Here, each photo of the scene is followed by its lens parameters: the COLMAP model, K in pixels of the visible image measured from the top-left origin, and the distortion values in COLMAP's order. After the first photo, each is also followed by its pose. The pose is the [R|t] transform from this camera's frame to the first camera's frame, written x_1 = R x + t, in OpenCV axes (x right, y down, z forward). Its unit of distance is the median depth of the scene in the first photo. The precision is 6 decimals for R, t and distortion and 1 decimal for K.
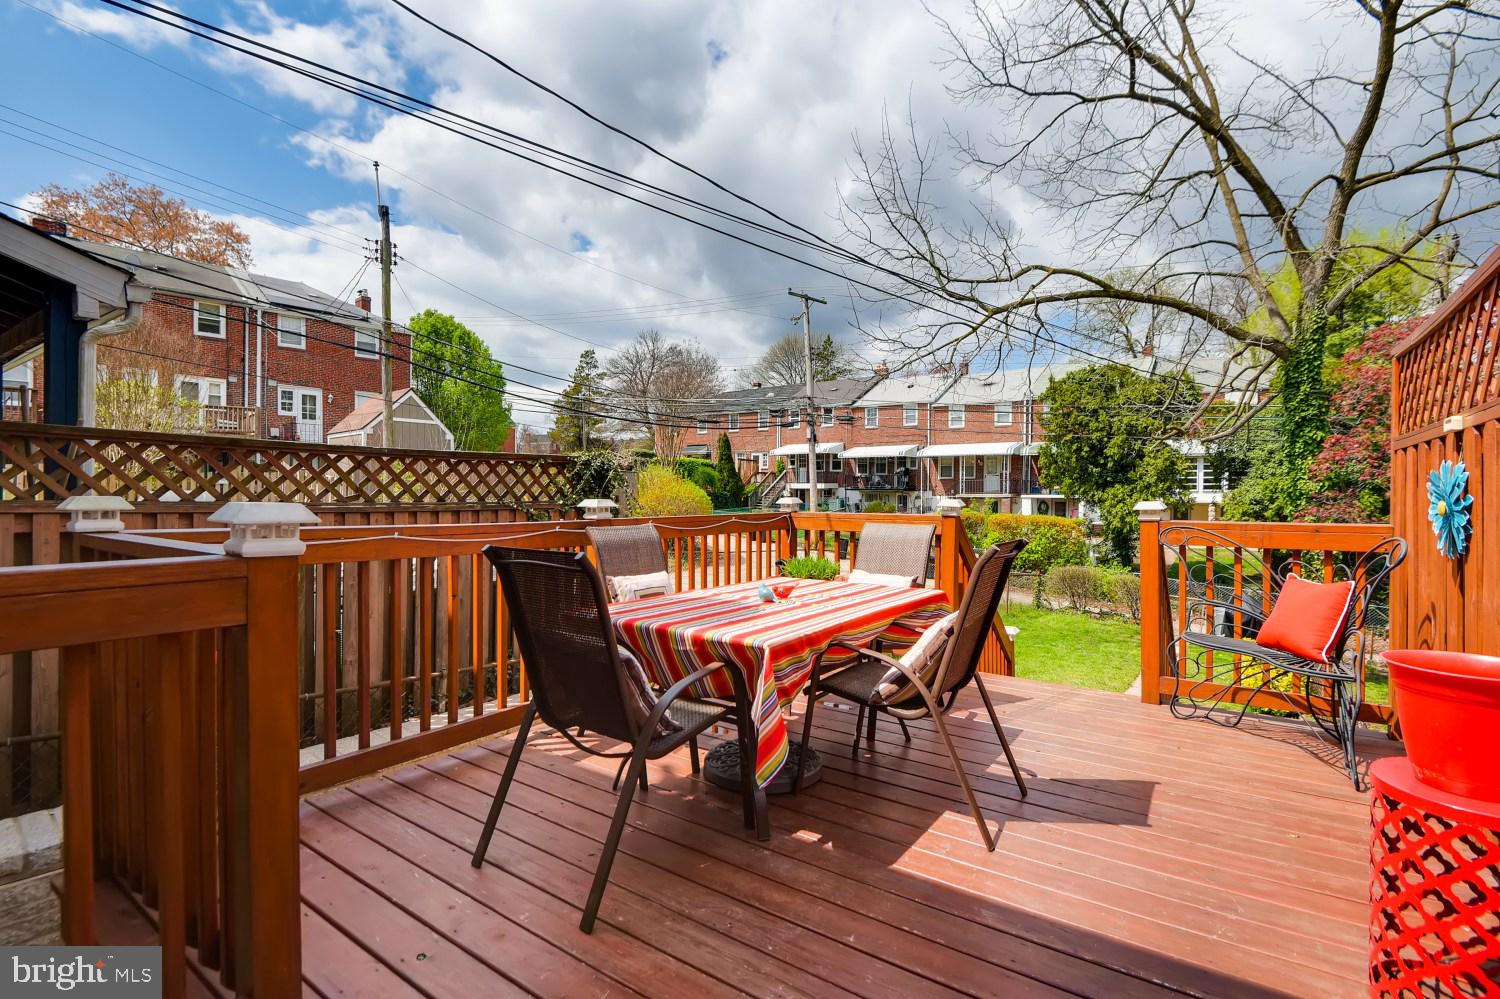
lens RADIAL K [[690.7, 0, 747.3], [0, 690.7, 503.9], [0, 0, 1]] dist [-0.005685, -0.000495]
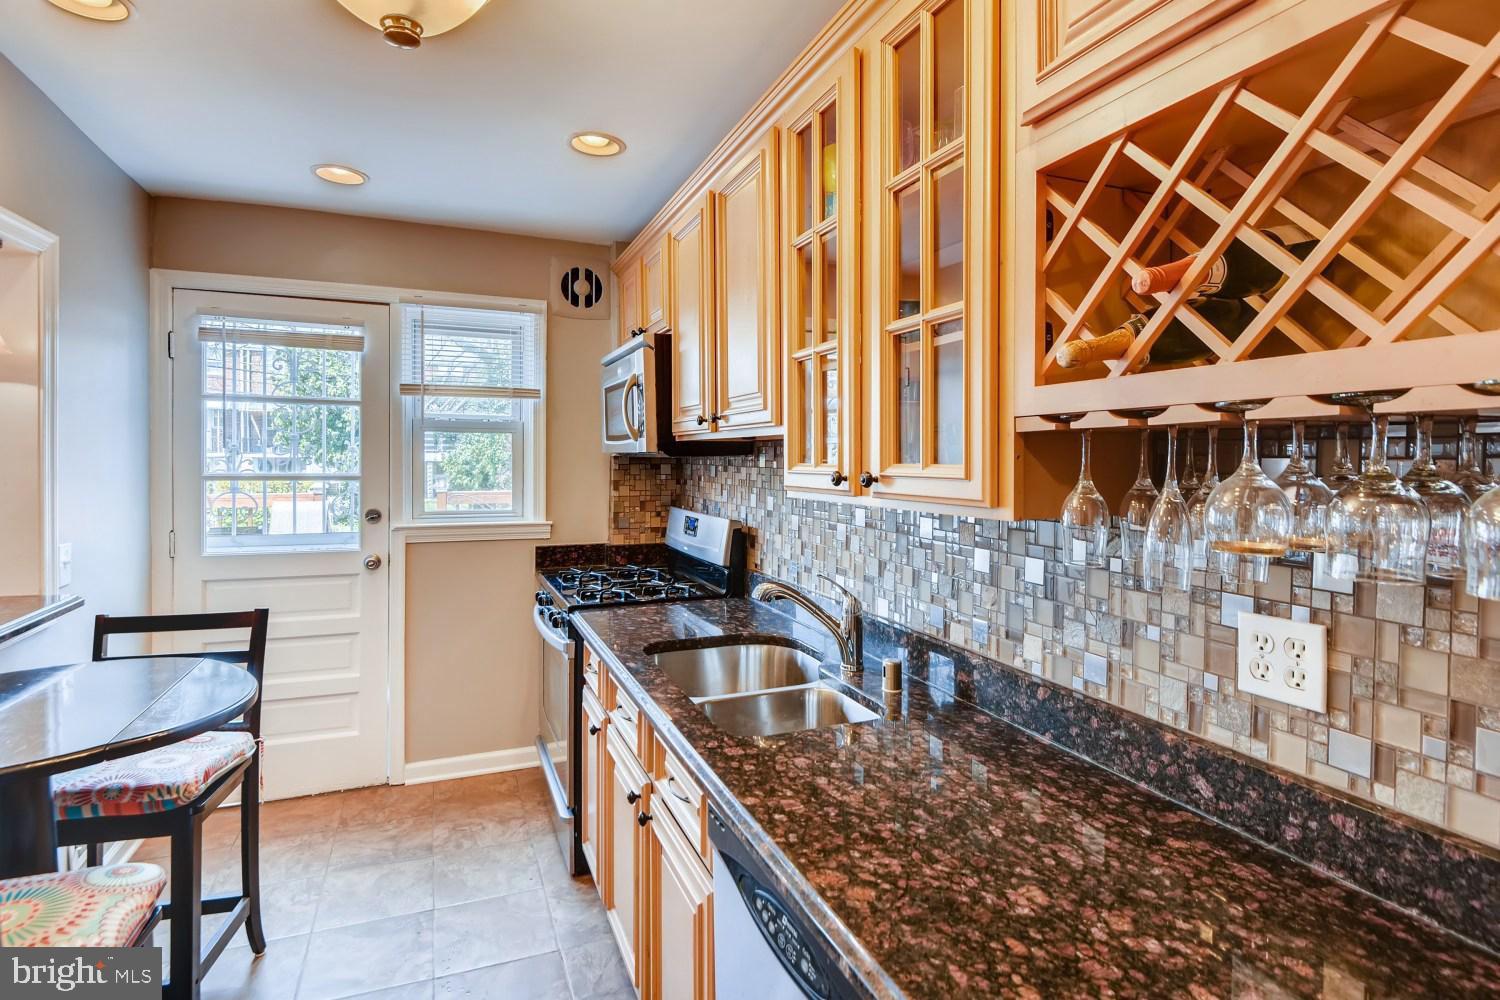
lens RADIAL K [[761.4, 0, 762.4], [0, 761.4, 462.9], [0, 0, 1]] dist [0.006750, -0.010460]
pose [[0.523730, -0.015526, 0.851743, -0.149948], [0.006956, 0.999879, 0.013949, -0.015991], [-0.851856, -0.001381, 0.523774, -0.174171]]
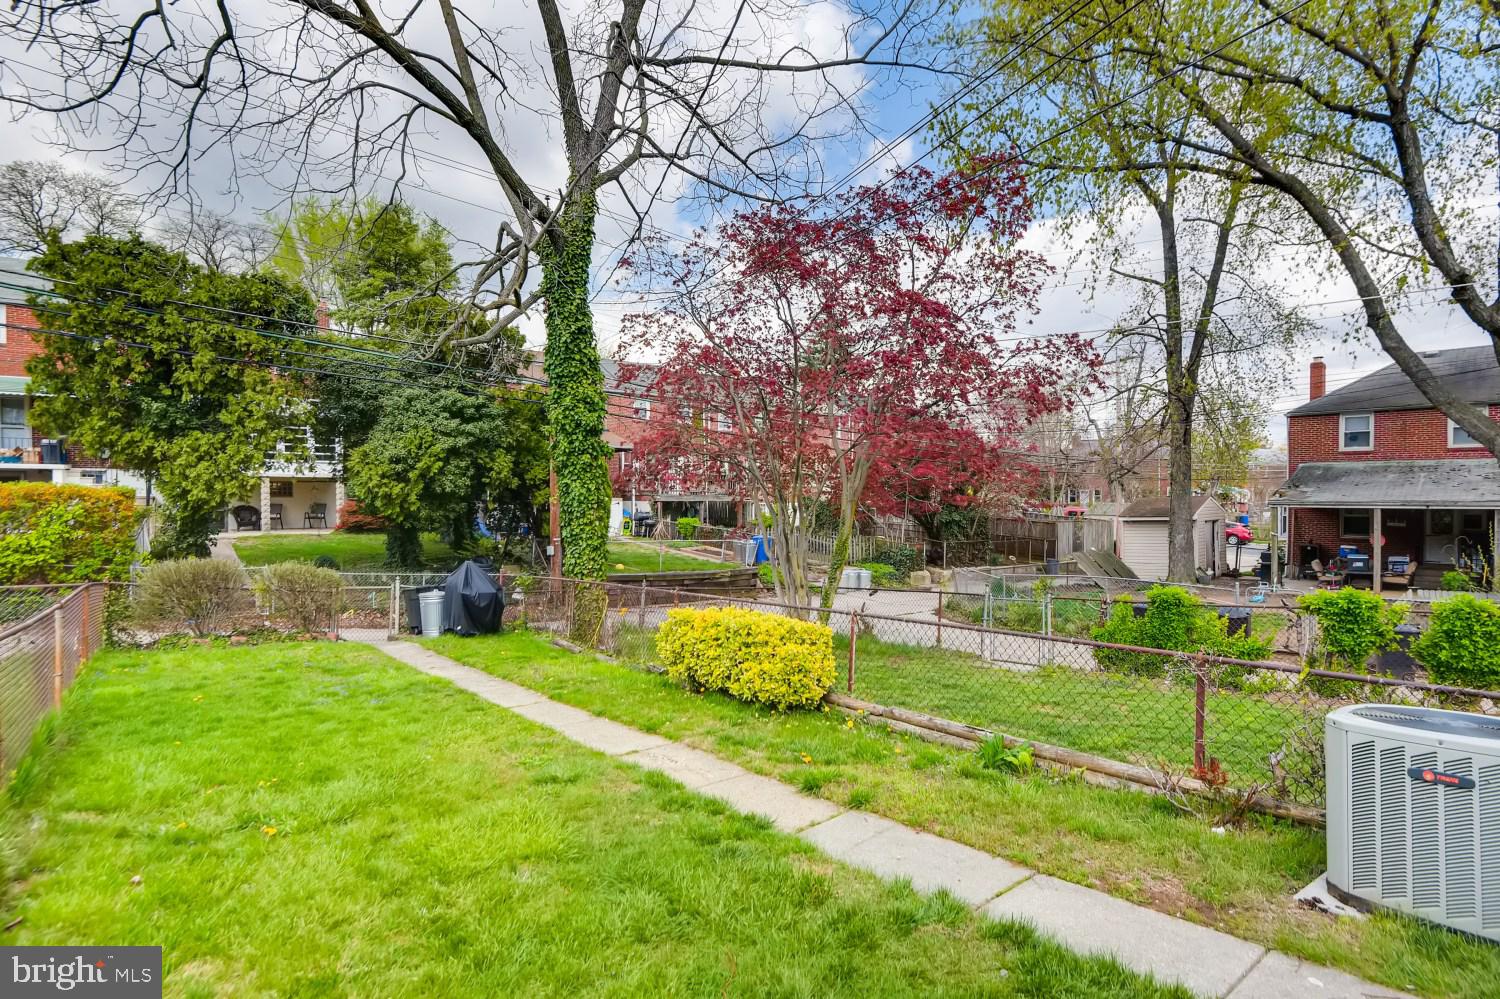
lens RADIAL K [[742.8, 0, 742.8], [0, 742.8, 505.8], [0, 0, 1]] dist [-0.030785, -0.000482]
pose [[0.240410, -0.010907, 0.970610, 0.013918], [0.019623, 0.999787, 0.006374, 0.045457], [-0.970473, 0.017514, 0.240573, 0.366889]]
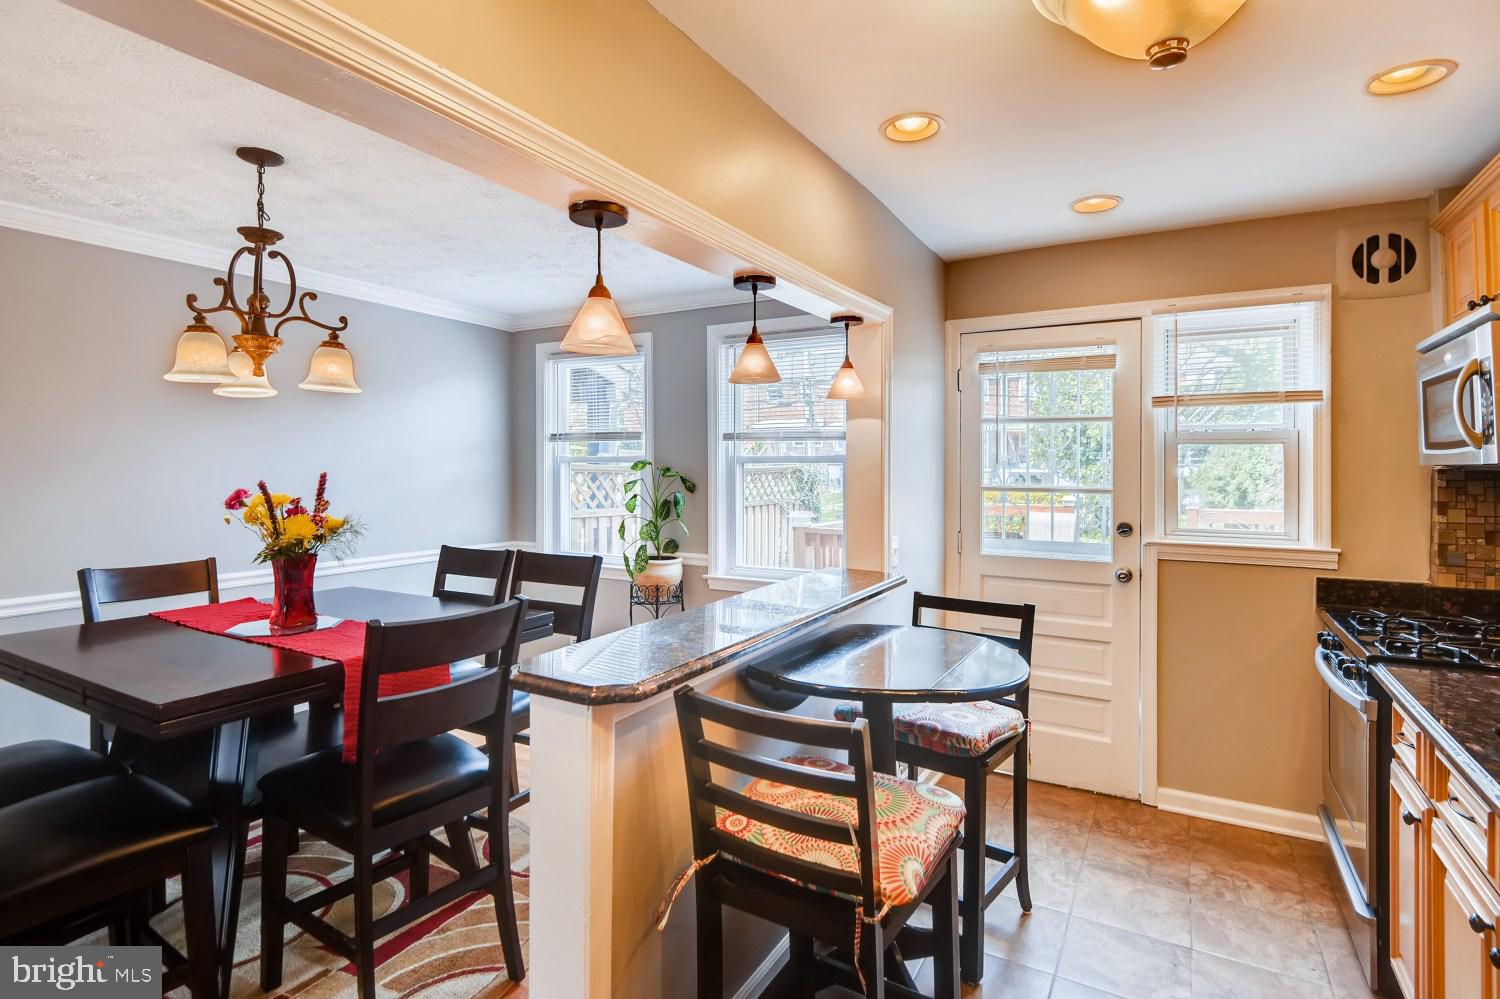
lens RADIAL K [[761.4, 0, 731.9], [0, 761.4, 461.4], [0, 0, 1]] dist [0.006750, -0.010460]
pose [[0.996655, -0.008606, 0.081268, -0.153320], [0.009953, 0.999819, -0.016191, -0.015762], [-0.081114, 0.016945, 0.996561, -0.176198]]
